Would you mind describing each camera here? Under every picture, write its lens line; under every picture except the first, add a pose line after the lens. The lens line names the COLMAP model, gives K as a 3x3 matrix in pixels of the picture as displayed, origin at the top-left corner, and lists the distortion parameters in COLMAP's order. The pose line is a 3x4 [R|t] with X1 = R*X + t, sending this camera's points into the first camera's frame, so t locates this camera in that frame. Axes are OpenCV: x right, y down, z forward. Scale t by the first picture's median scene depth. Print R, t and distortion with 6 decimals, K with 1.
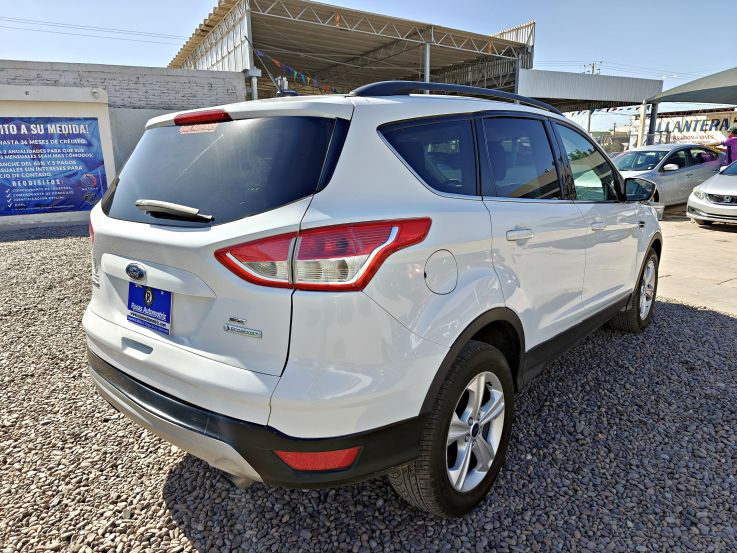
lens RADIAL K [[506.9, 0, 367.9], [0, 506.9, 288.6], [0, 0, 1]] dist [0.047911, -0.052174]
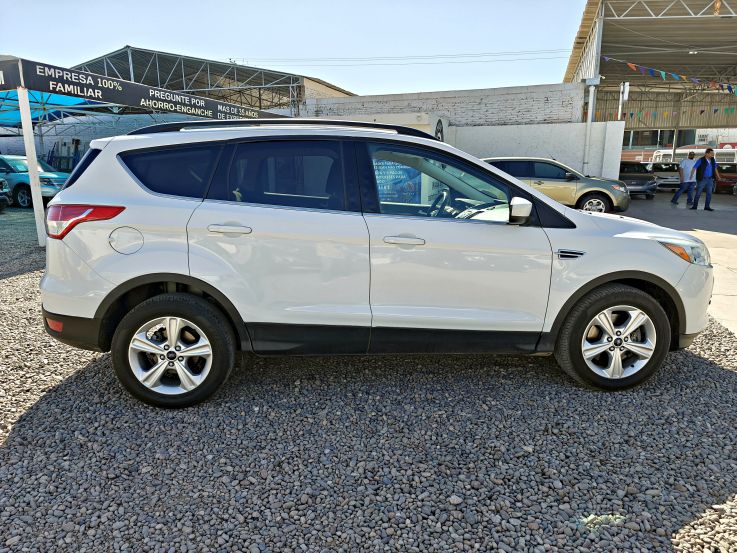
lens RADIAL K [[506.9, 0, 367.9], [0, 506.9, 288.6], [0, 0, 1]] dist [0.047911, -0.052174]
pose [[0.697352, 0.171214, -0.695979, 1.510286], [-0.183968, 0.981274, 0.057066, -0.096270], [0.692717, 0.088243, 0.715791, 0.303722]]
